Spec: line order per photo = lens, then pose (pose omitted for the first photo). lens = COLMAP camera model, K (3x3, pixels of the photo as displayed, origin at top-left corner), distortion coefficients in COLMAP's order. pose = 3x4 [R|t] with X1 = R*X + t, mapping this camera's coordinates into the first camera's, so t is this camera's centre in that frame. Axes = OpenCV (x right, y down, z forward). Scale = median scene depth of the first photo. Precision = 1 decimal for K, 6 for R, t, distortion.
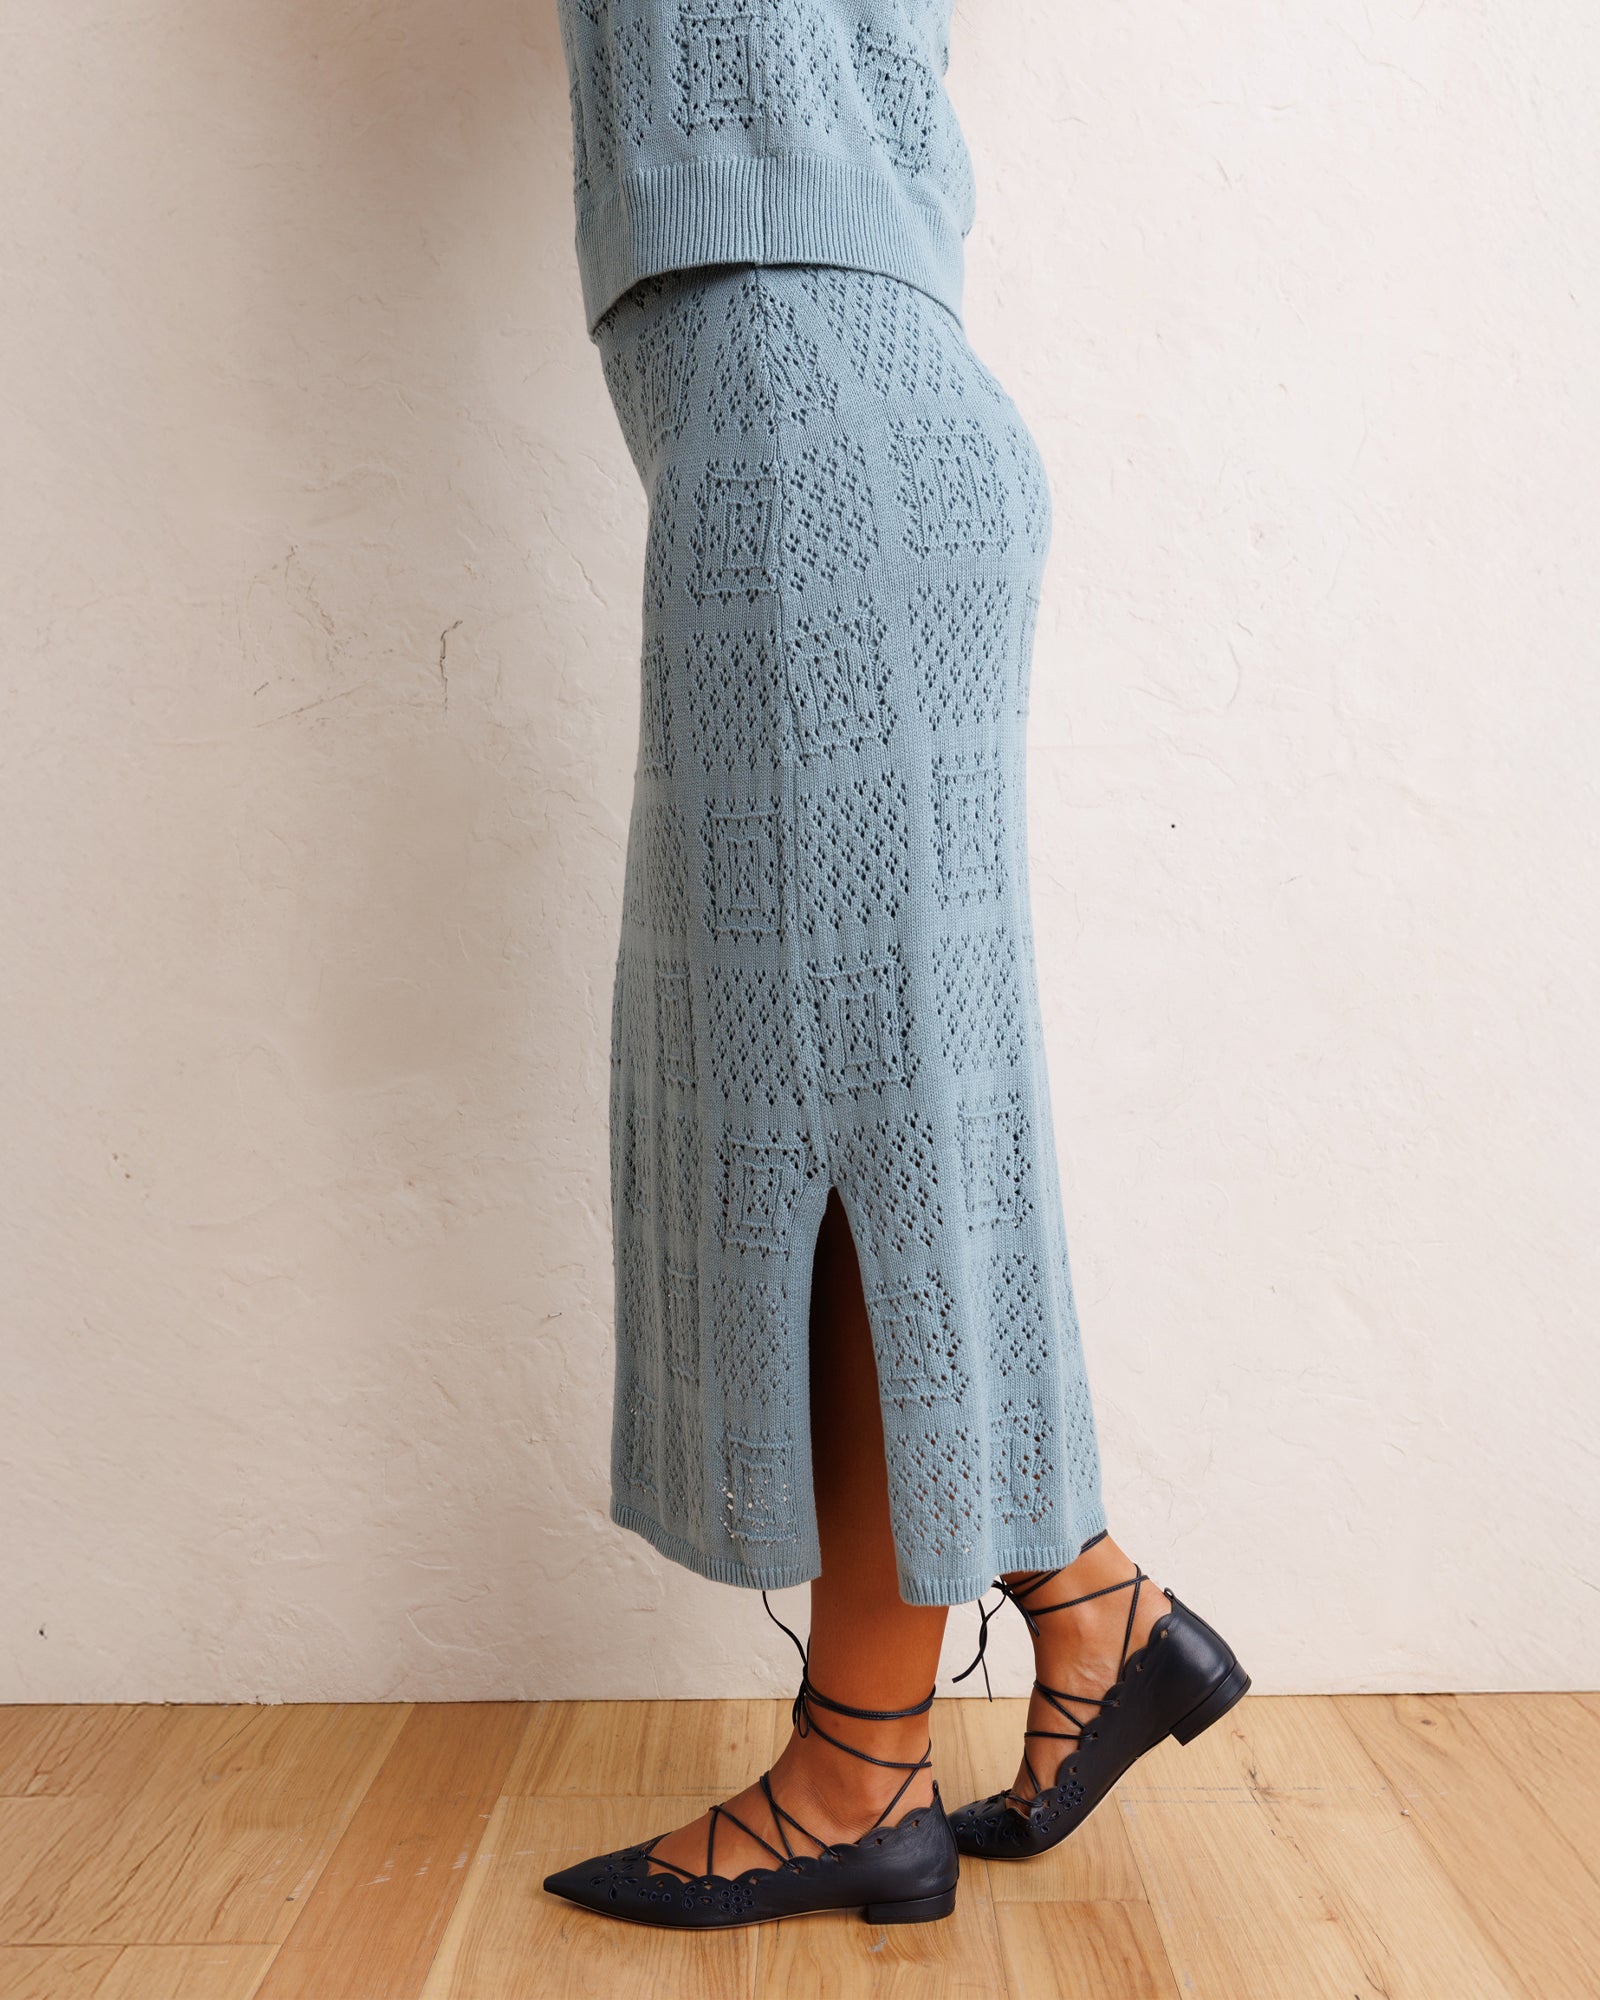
lens RADIAL K [[2433.9, 0, 677.1], [0, 2433.9, 1004.9], [0, 0, 1]] dist [0.013462, -0.051177]
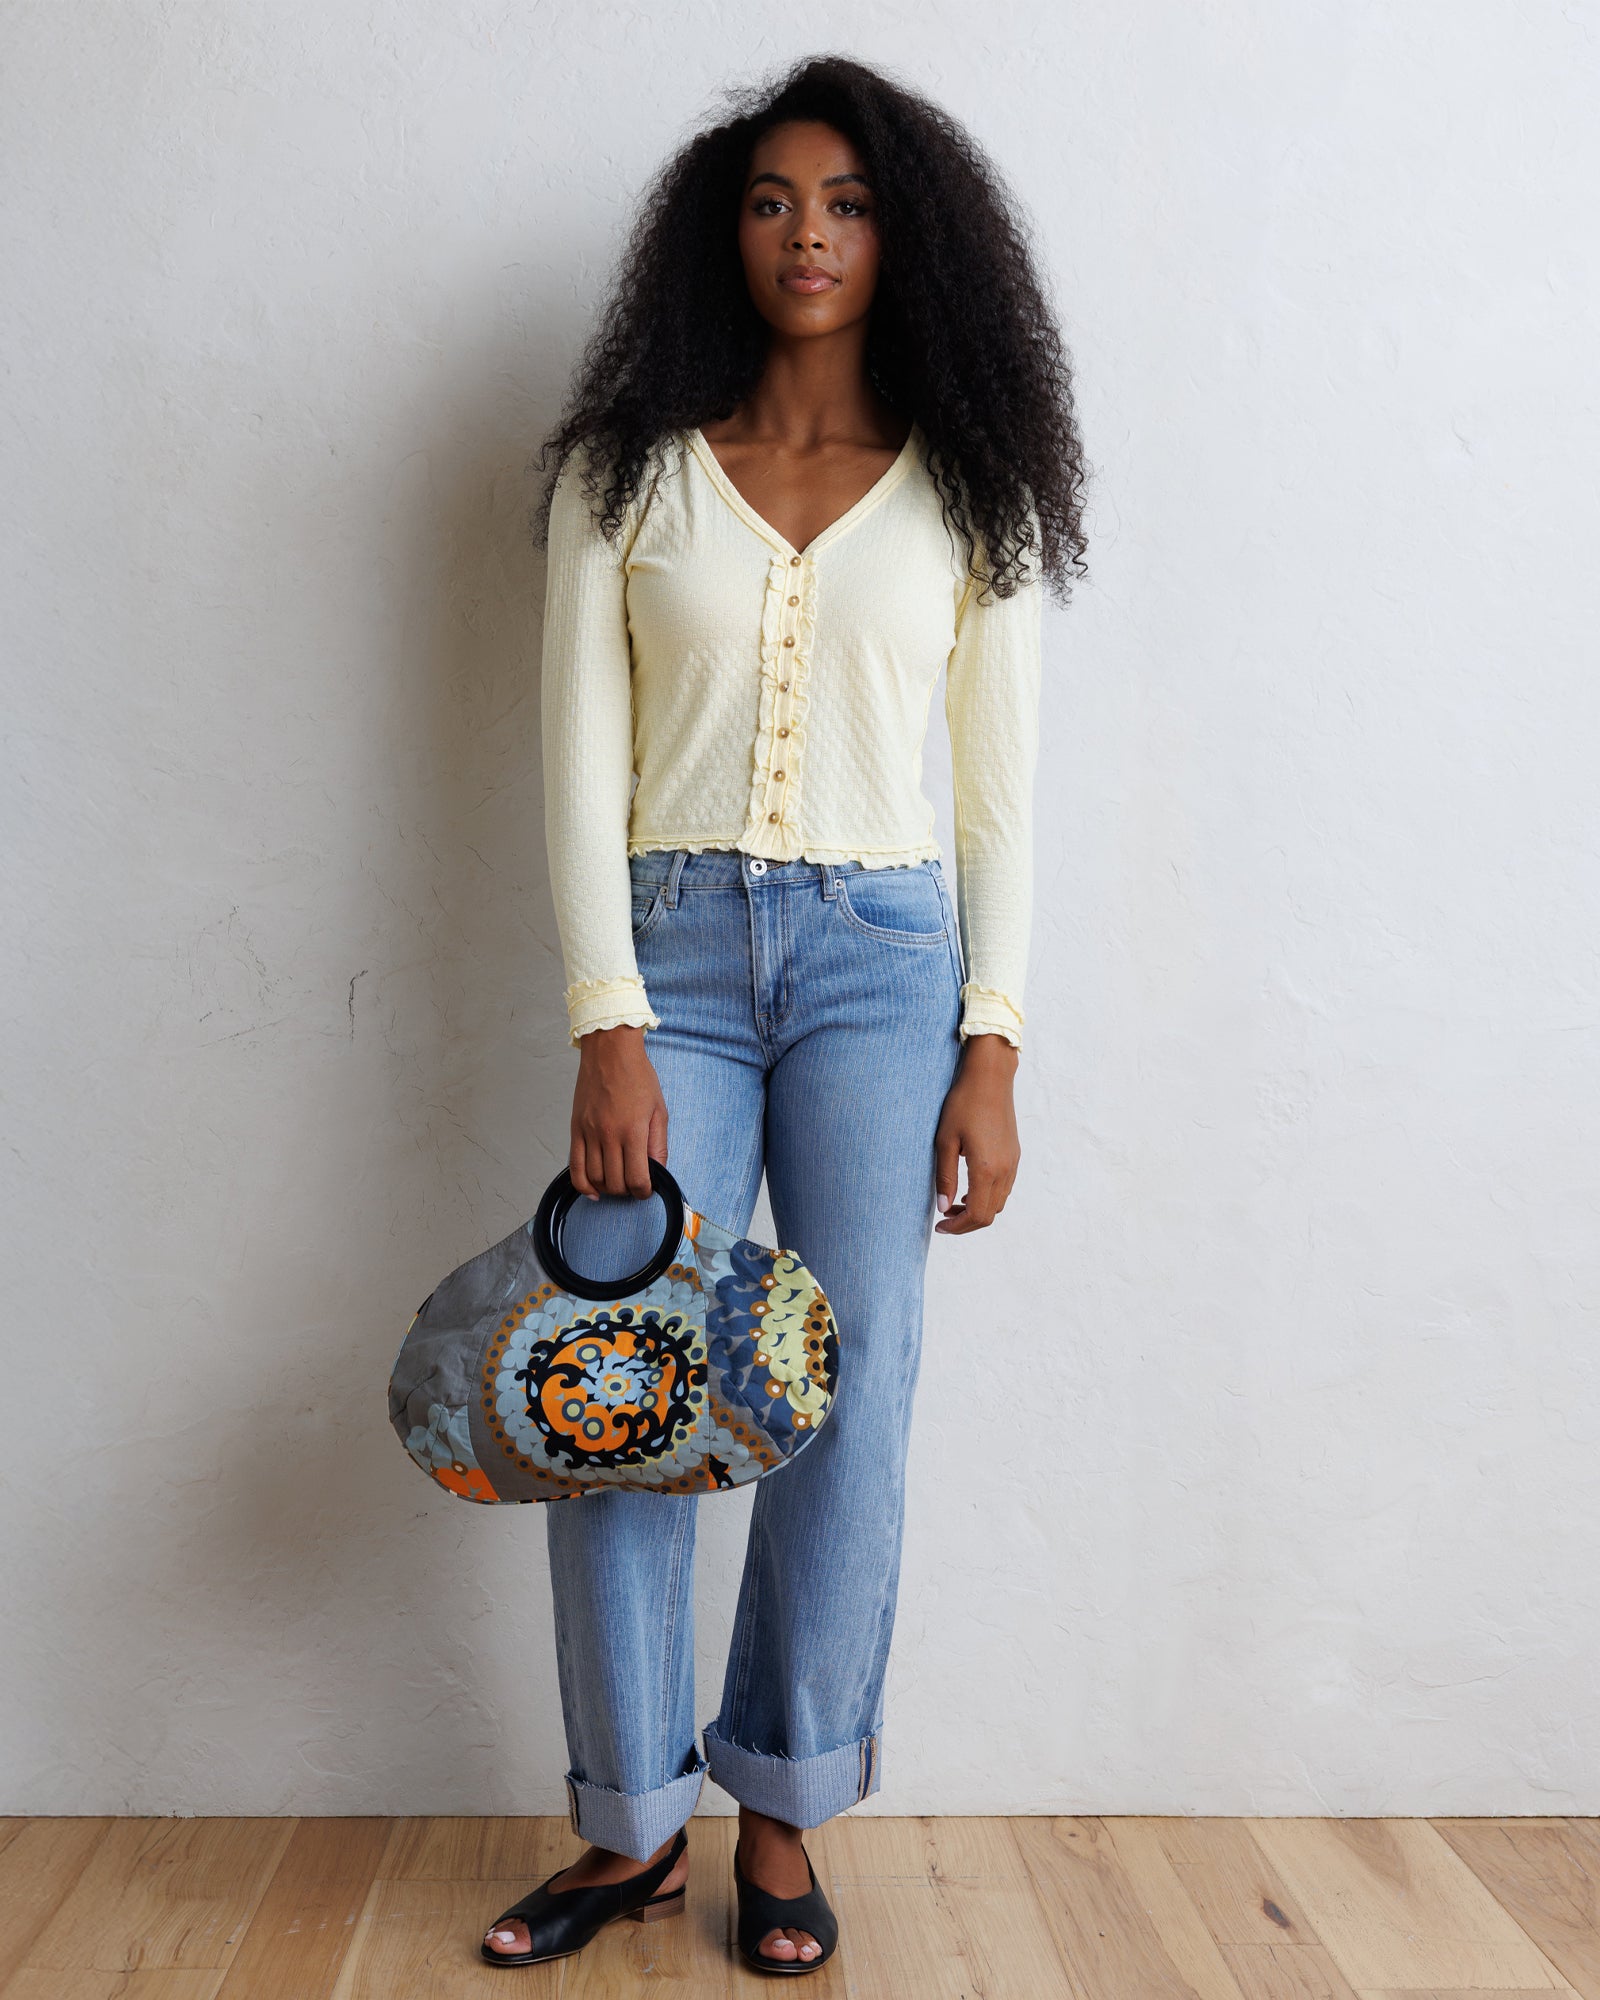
lens RADIAL K [[3064.2, 0, 788.6], [0, 3064.2, 1035.0], [0, 0, 1]] dist [0.009611, -0.072234]
pose [[0.994937, 0.033760, 0.094656, -0.021848], [-0.033528, 0.999430, -0.004042, -0.140478], [-0.094739, 0.000847, 0.995502, -0.702520]]
